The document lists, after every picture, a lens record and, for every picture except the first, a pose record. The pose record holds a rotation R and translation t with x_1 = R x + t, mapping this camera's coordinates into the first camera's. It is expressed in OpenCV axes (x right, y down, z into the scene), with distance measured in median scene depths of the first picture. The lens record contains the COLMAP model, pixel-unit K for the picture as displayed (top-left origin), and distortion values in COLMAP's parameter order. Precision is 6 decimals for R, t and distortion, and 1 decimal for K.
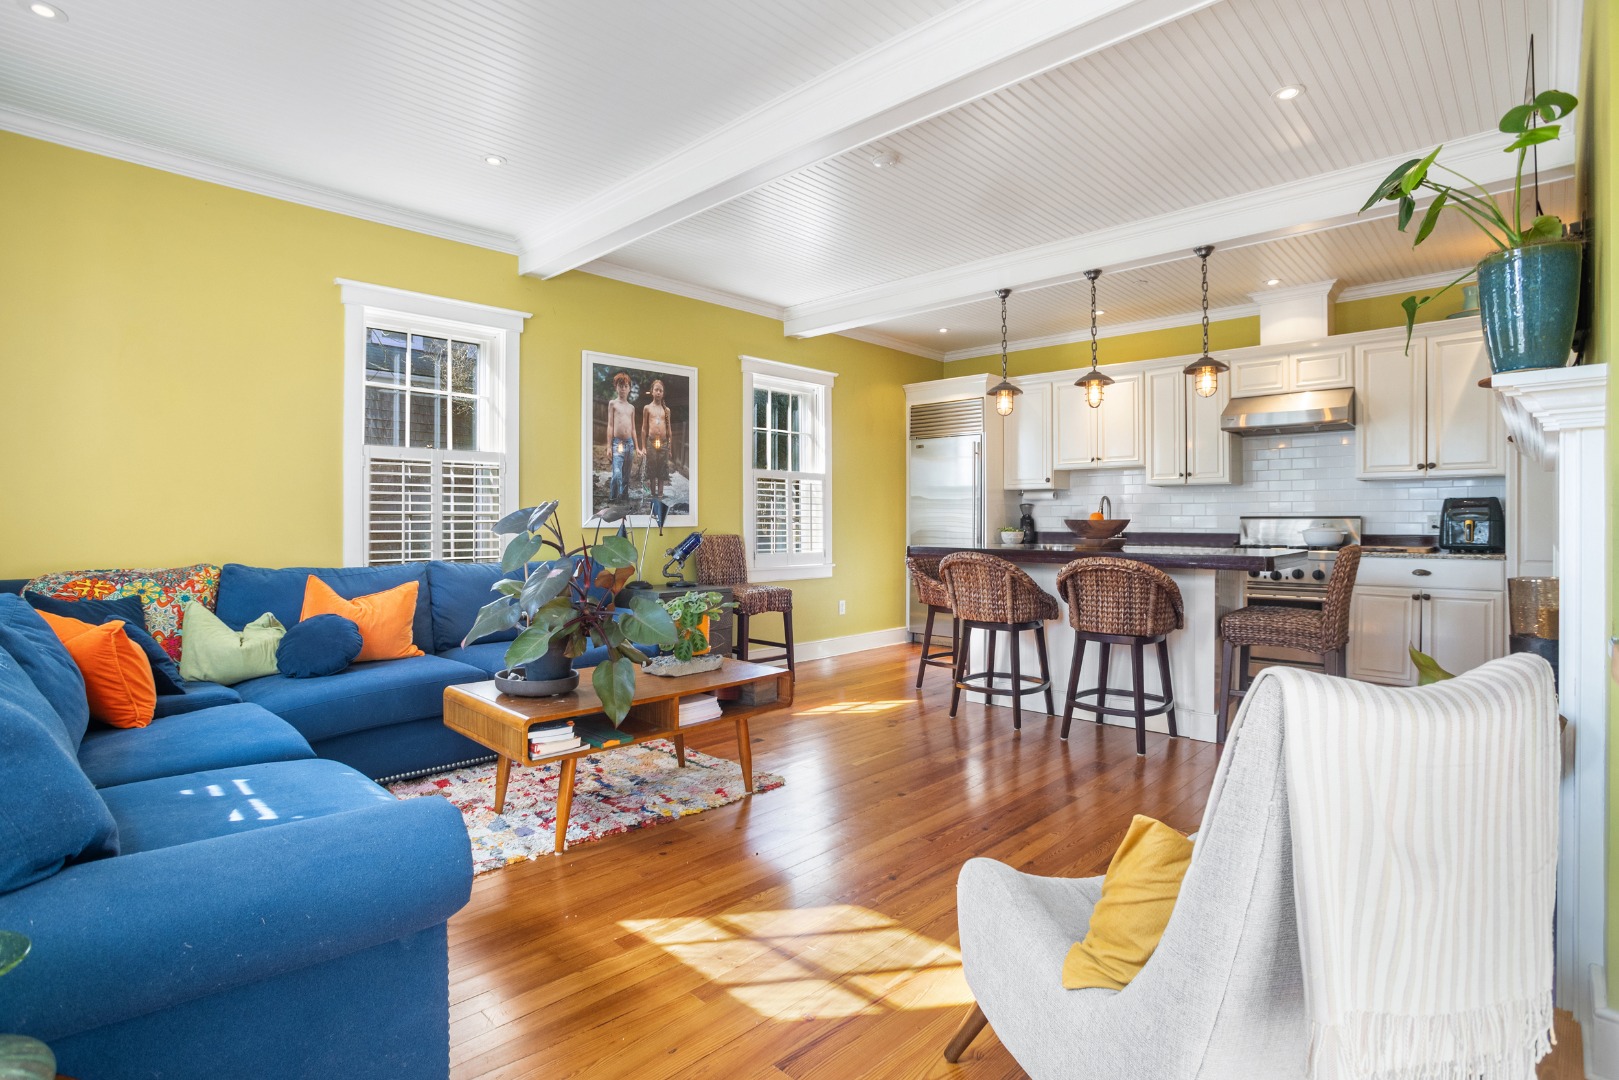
lens RADIAL K [[796.1, 0, 805.9], [0, 796.1, 514.4], [0, 0, 1]] dist [-0.036506, 0.000471]
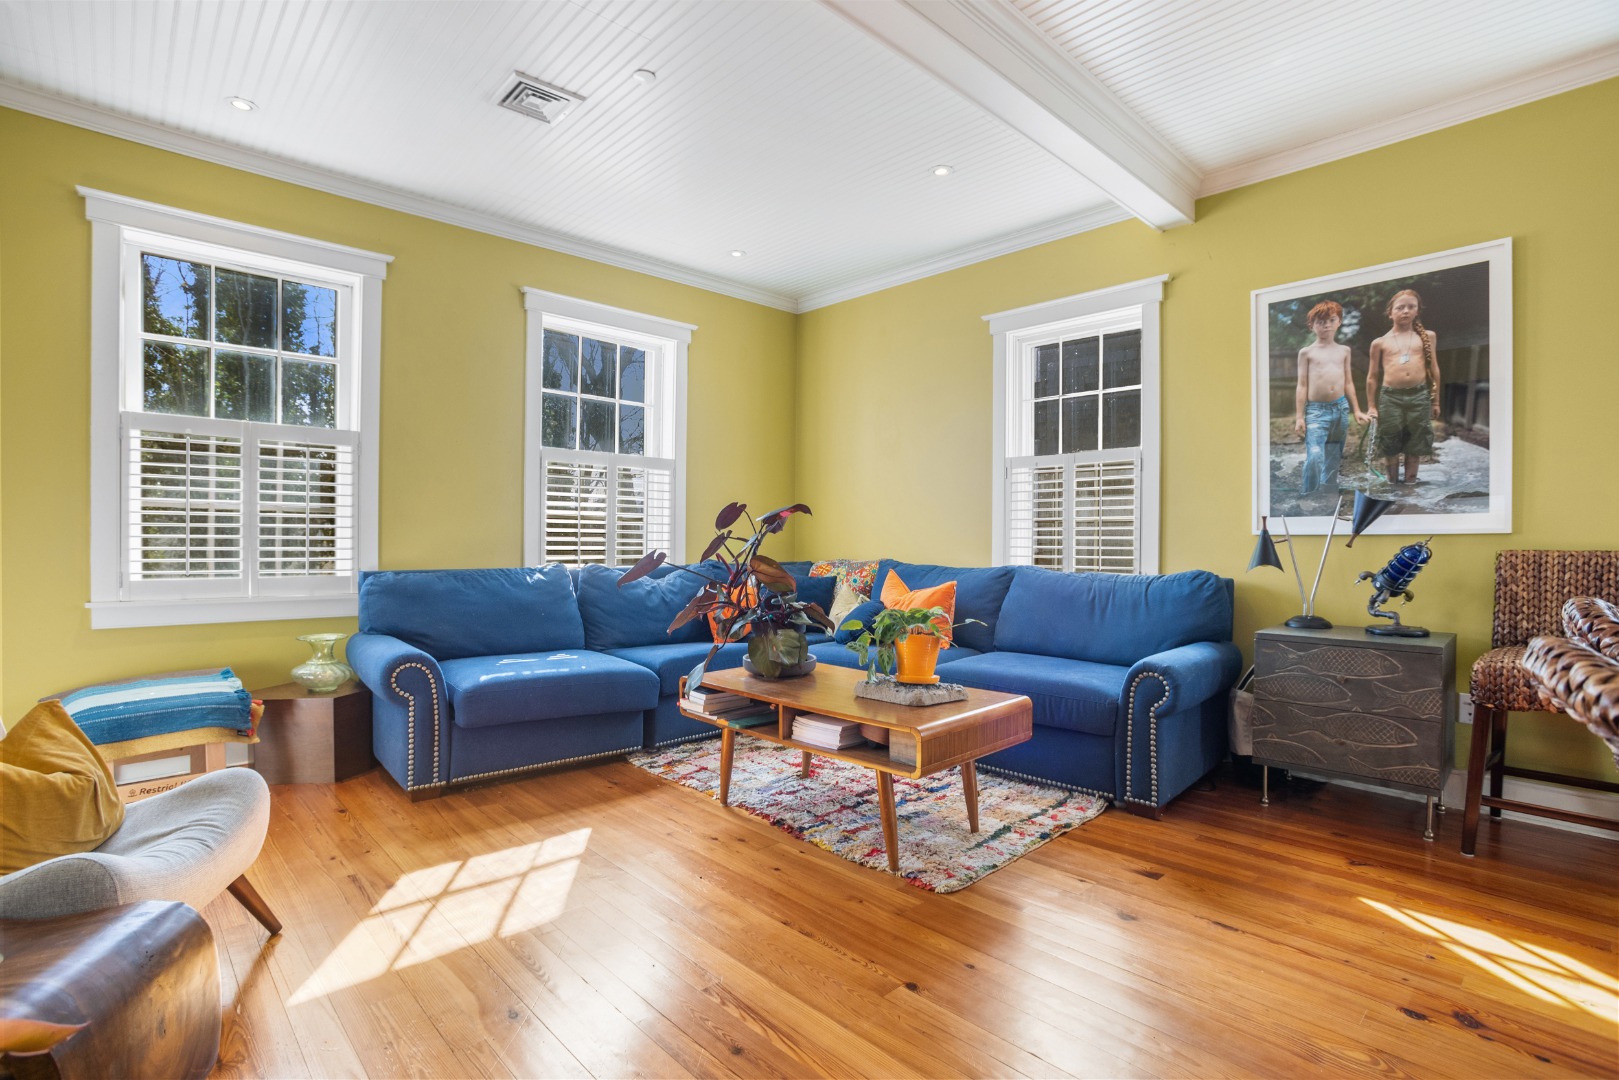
lens RADIAL K [[796.4, 0, 812.7], [0, 796.4, 547.0], [0, 0, 1]] dist [-0.078928, 0.037871]
pose [[-0.048145, 0.016612, -0.998702, 0.382998], [0.010882, 0.999811, 0.016106, 0.010199], [0.998781, -0.010093, -0.048317, 0.528583]]
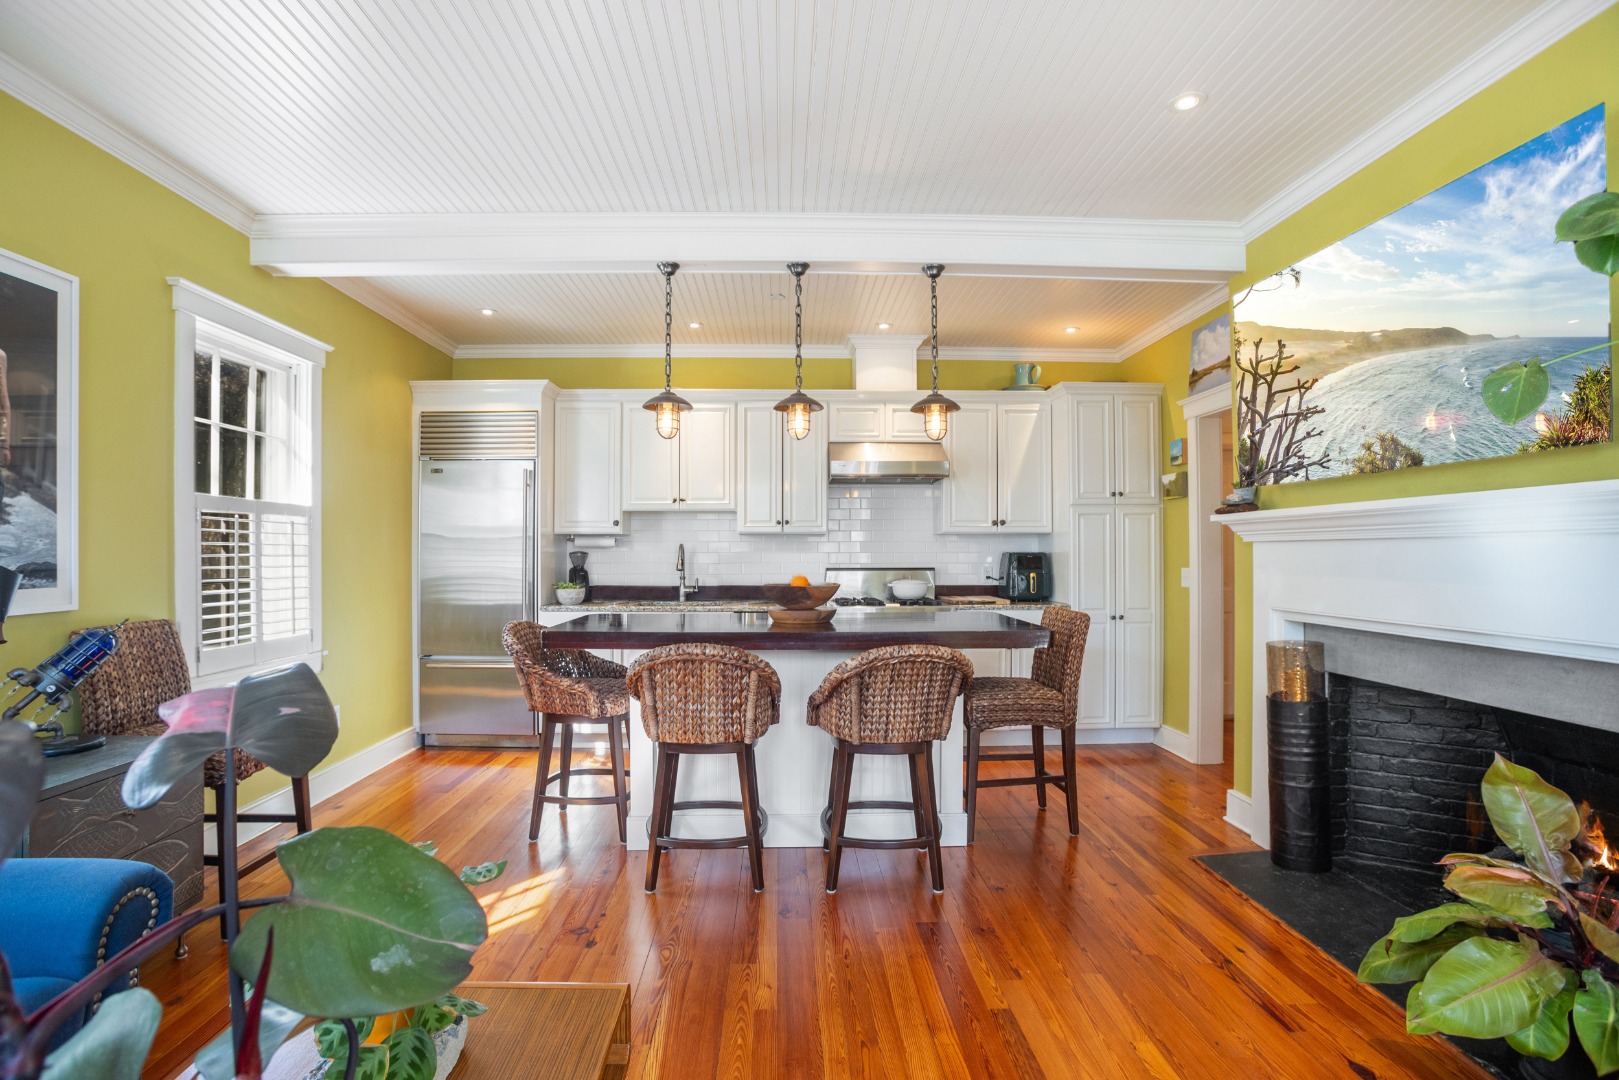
lens RADIAL K [[796.4, 0, 812.7], [0, 796.4, 547.0], [0, 0, 1]] dist [-0.078928, 0.037871]
pose [[0.714695, 0.003595, 0.699427, -0.135625], [-0.003978, 0.999992, -0.001075, -0.022960], [-0.699425, -0.002014, 0.714703, 0.349152]]
